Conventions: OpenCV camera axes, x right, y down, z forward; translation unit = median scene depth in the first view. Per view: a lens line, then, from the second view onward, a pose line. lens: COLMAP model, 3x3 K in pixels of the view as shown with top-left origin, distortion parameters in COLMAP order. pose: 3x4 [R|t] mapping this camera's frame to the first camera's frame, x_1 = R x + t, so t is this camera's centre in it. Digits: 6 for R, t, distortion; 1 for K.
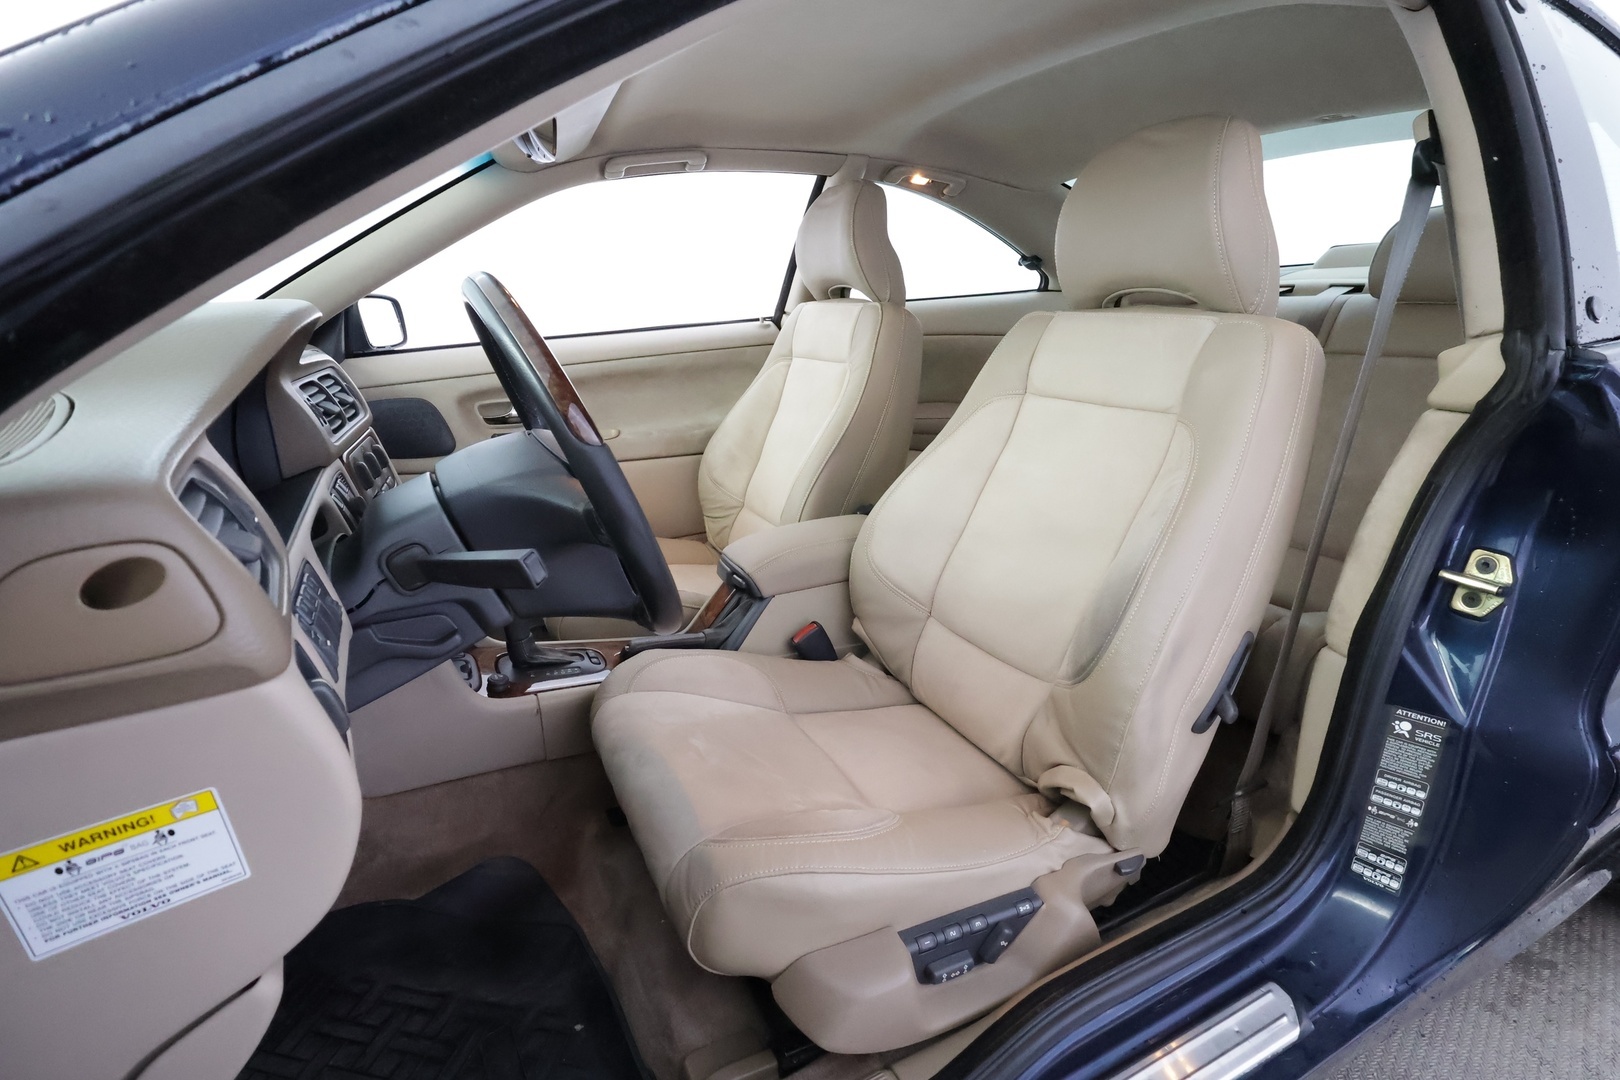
lens RADIAL K [[842.2, 0, 810.0], [0, 842.2, 540.0], [0, 0, 1]] dist [-0.000284, 0.000074]
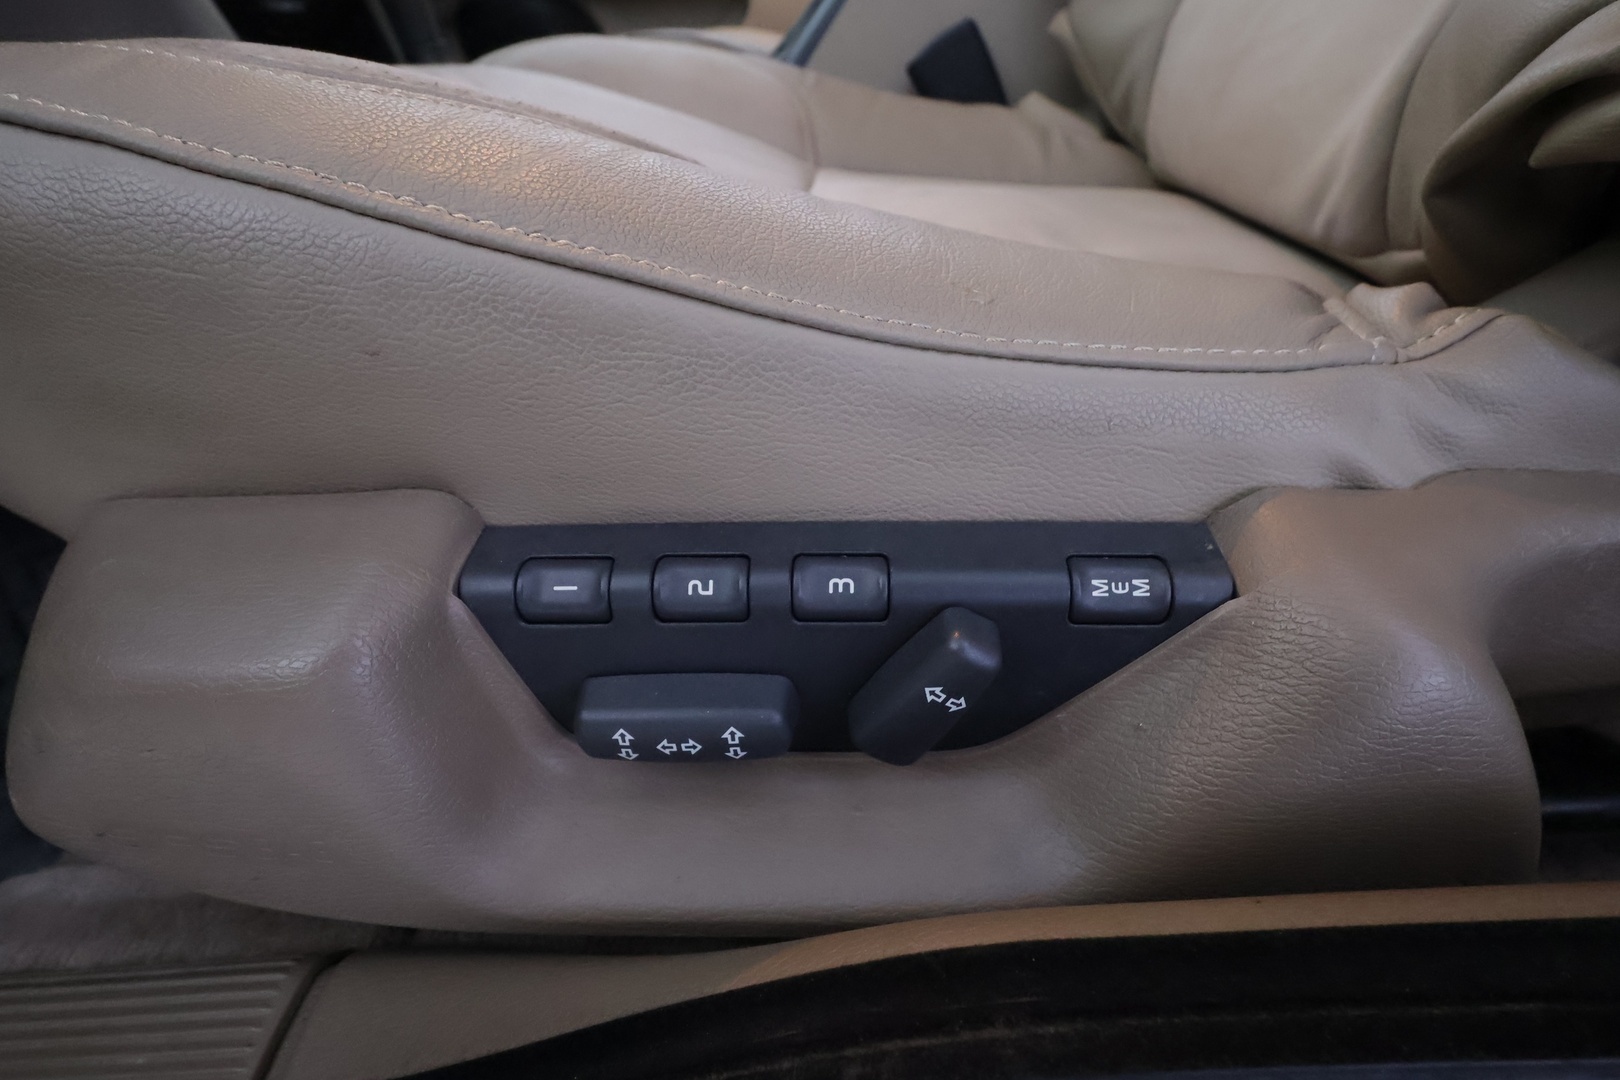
lens RADIAL K [[842.2, 0, 810.0], [0, 842.2, 540.0], [0, 0, 1]] dist [-0.000284, 0.000074]
pose [[0.885236, 0.205565, -0.417252, 0.273654], [-0.083298, 0.952604, 0.292588, 0.374096], [0.457622, -0.224253, 0.860403, 0.795121]]
